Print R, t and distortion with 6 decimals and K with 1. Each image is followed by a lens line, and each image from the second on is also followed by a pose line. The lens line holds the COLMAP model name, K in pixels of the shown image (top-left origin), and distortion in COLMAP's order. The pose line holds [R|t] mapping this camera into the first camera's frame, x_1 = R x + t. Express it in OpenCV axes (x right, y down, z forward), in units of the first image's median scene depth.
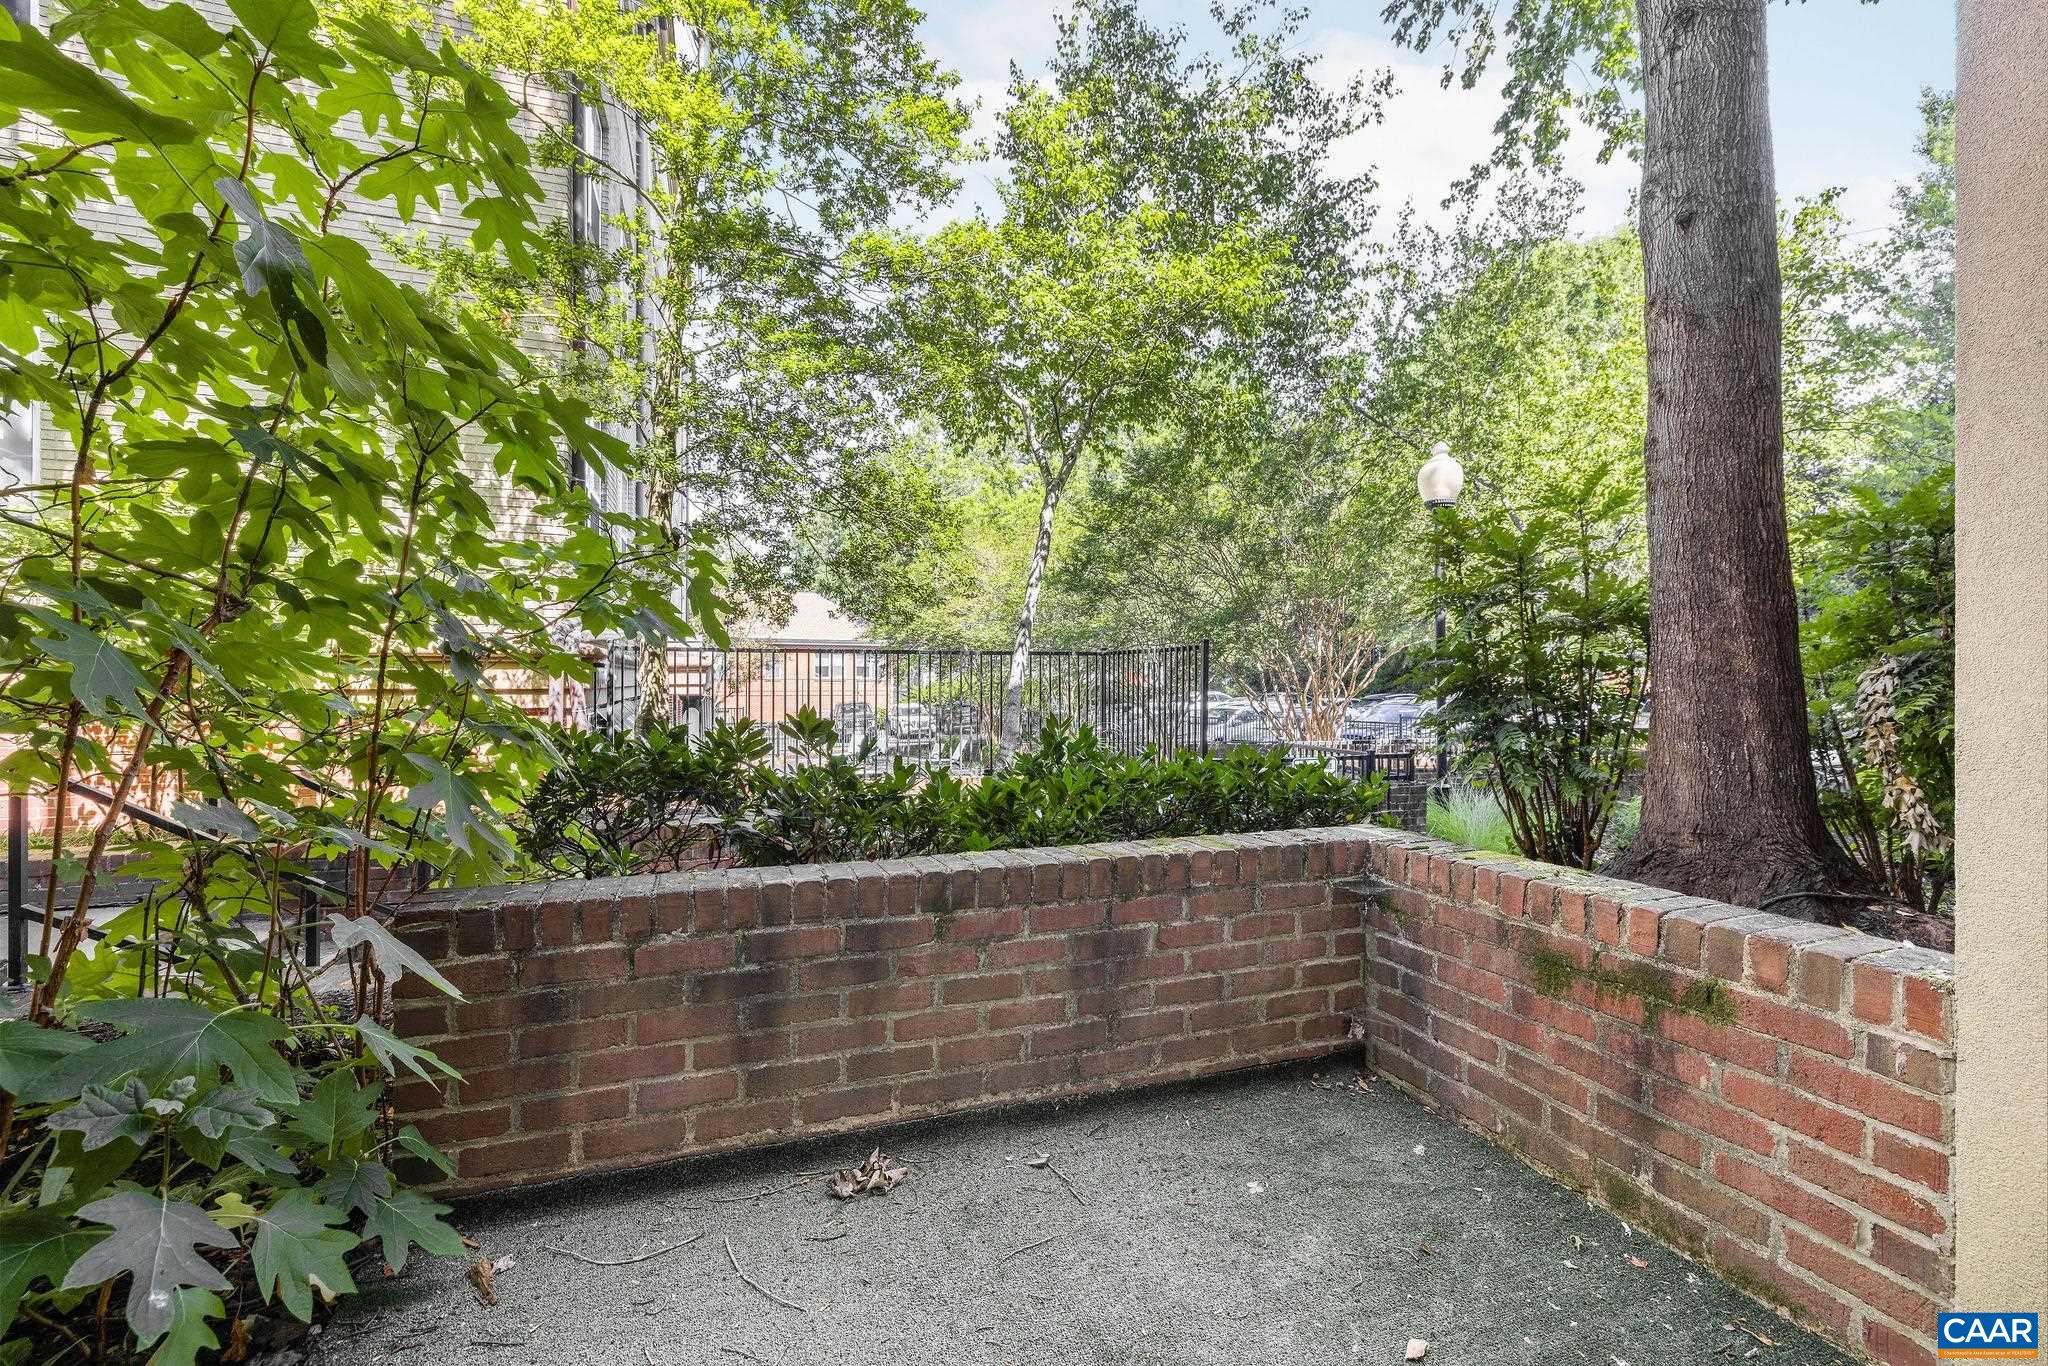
lens RADIAL K [[862.4, 0, 1033.9], [0, 862.4, 681.1], [0, 0, 1]] dist [0.000914, 0.000910]
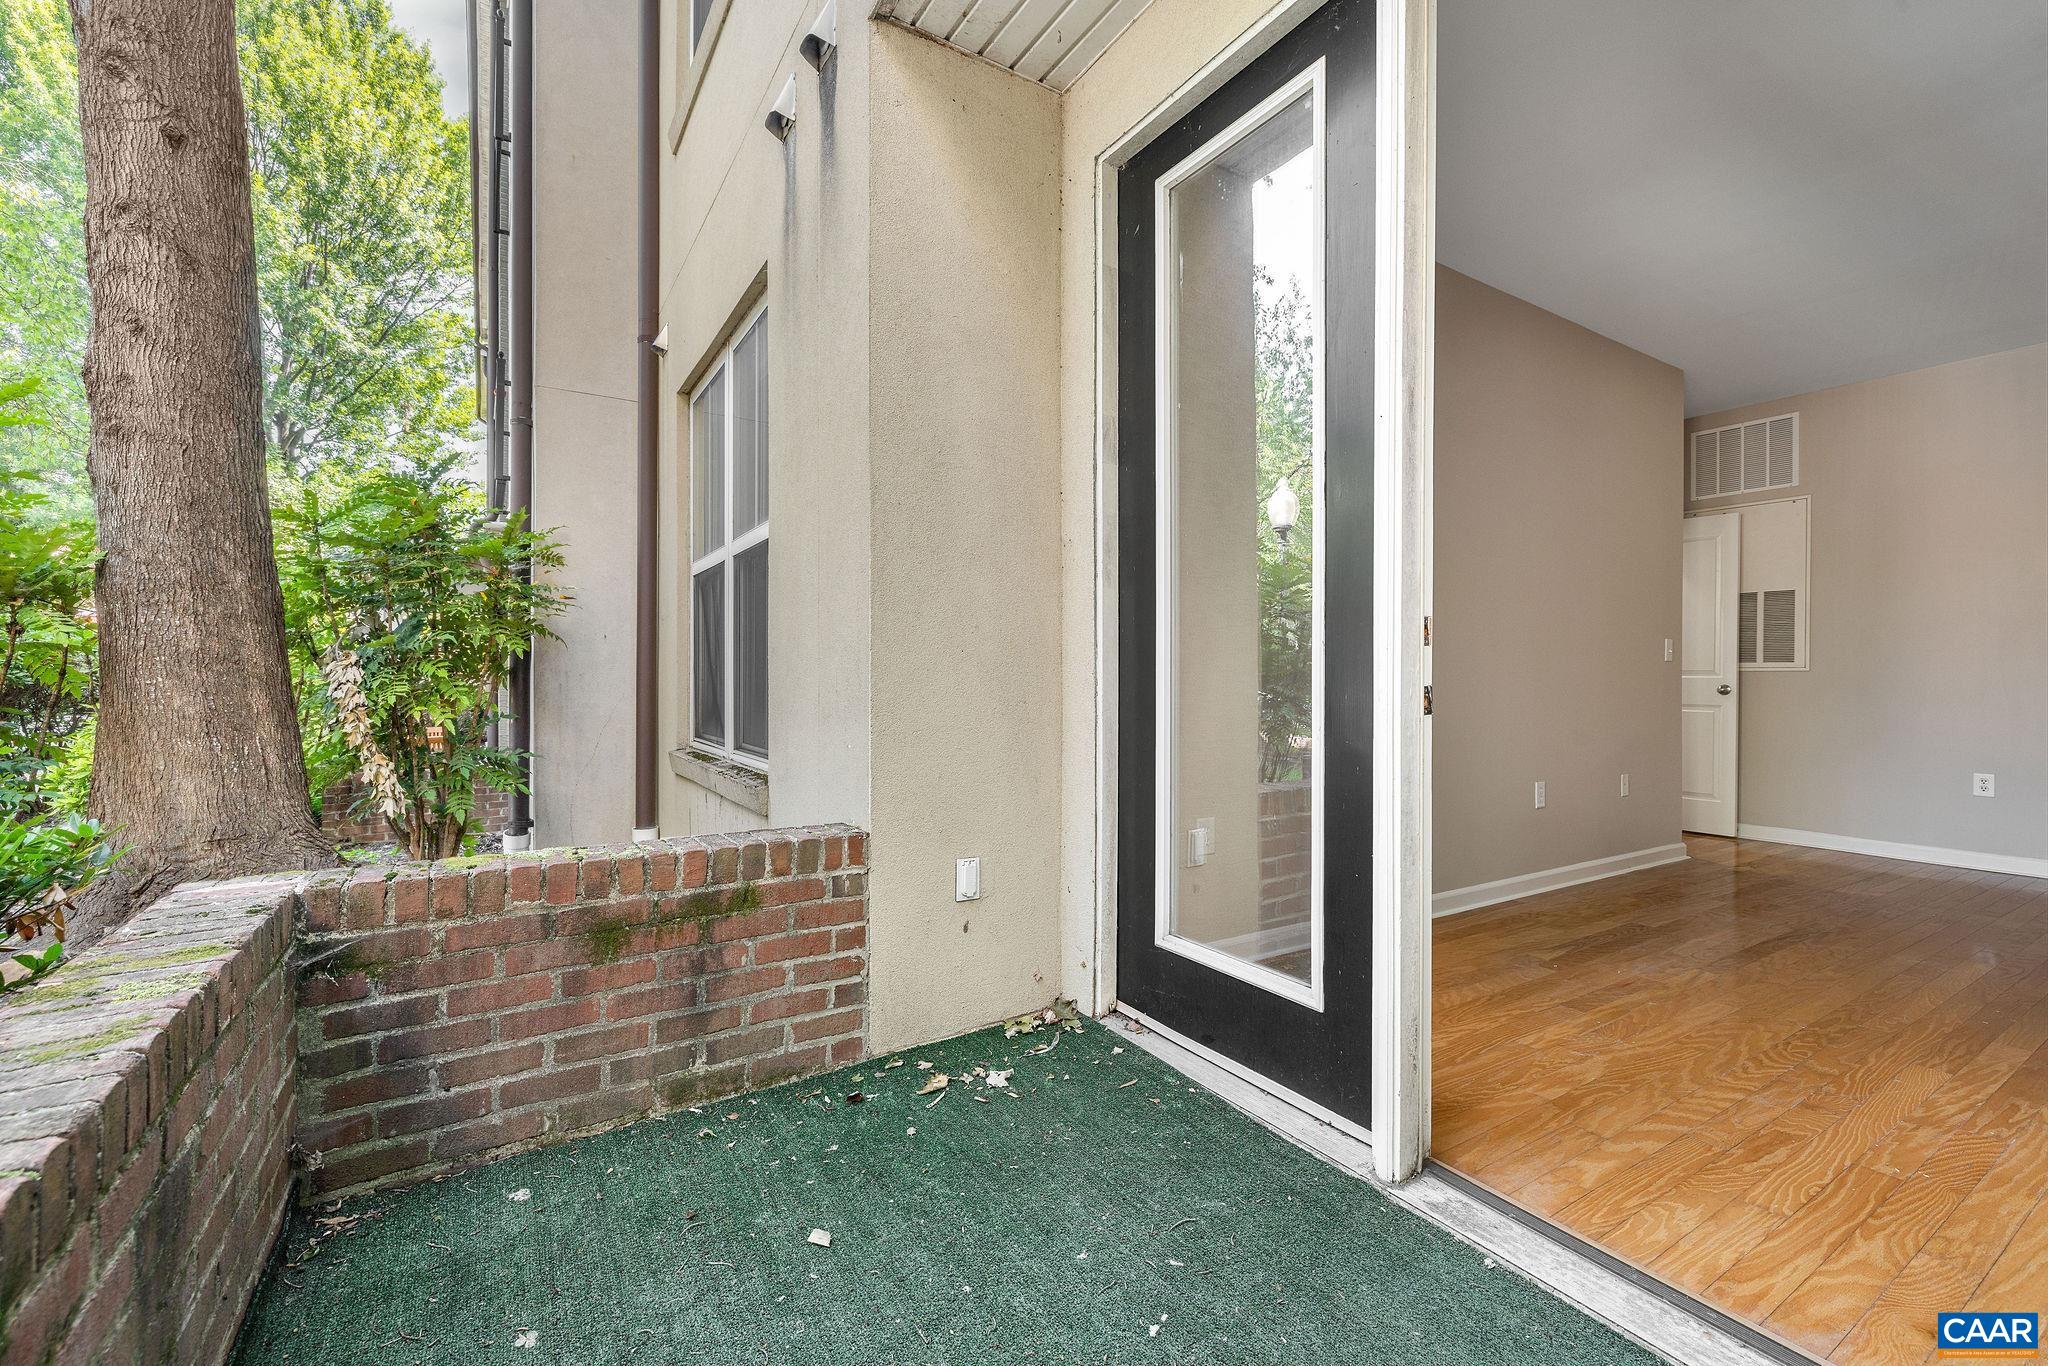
lens RADIAL K [[862.4, 0, 1013.8], [0, 862.4, 681.7], [0, 0, 1]] dist [0.000914, 0.000910]
pose [[-0.208763, -0.007442, 0.977938, -0.501196], [-0.000612, 0.999972, 0.007479, 0.007257], [-0.977966, 0.000962, -0.208761, 0.660180]]
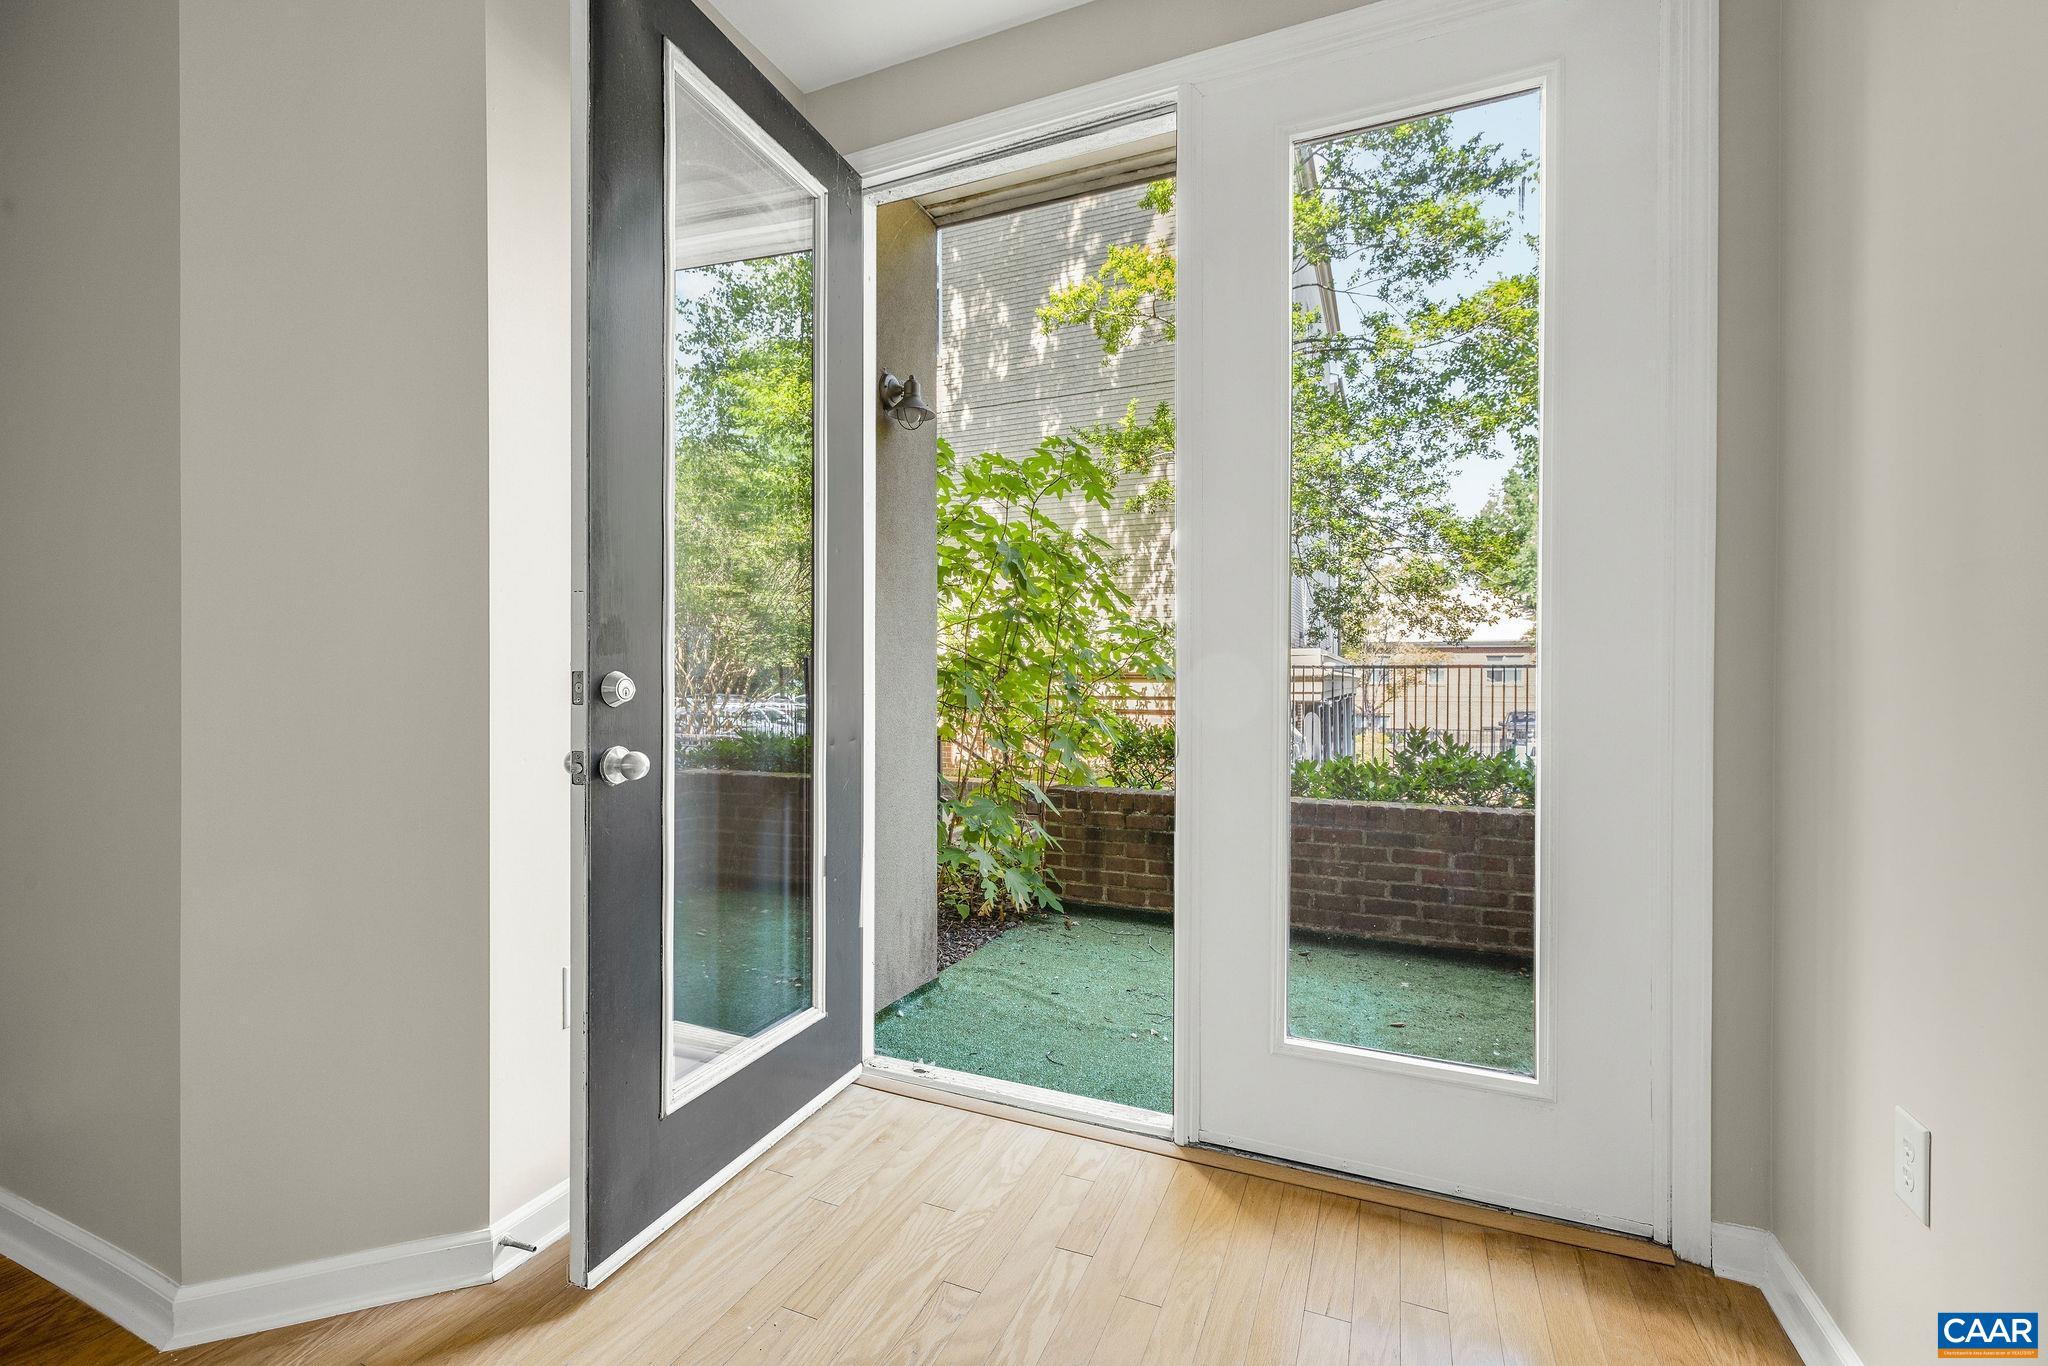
lens RADIAL K [[862.4, 0, 1021.7], [0, 862.4, 683.7], [0, 0, 1]] dist [0.000914, 0.000910]
pose [[0.733371, 0.002380, -0.679824, 0.776750], [-0.003969, 0.999992, -0.000782, -0.039337], [0.679817, 0.003272, 0.733374, -0.770955]]
